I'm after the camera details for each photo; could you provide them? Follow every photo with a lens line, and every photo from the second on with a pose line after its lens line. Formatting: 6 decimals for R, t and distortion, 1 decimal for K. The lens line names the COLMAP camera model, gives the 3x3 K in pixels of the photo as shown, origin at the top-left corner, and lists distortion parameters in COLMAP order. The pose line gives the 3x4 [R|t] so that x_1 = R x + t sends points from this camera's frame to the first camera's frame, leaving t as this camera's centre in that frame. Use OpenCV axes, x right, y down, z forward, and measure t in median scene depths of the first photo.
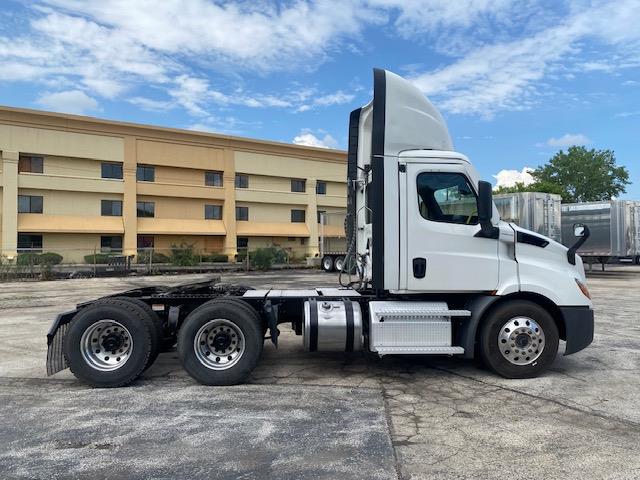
lens RADIAL K [[490.6, 0, 320.0], [0, 490.6, 240.0], [0, 0, 1]] dist [0.015779, 0.001087]
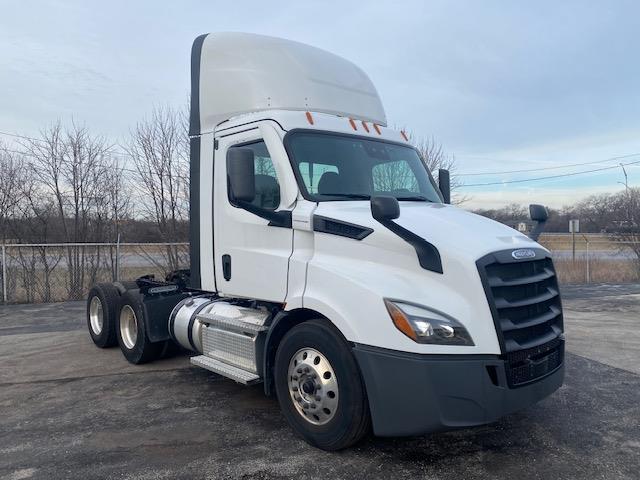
lens RADIAL K [[495.0, 0, 307.6], [0, 495.0, 235.2], [0, 0, 1]] dist [-0.001031, 0.006739]
pose [[0.596724, -0.010178, -0.802382, 0.923690], [0.025670, 0.999650, 0.006410, 0.004308], [0.802036, -0.024422, 0.596777, 0.621026]]
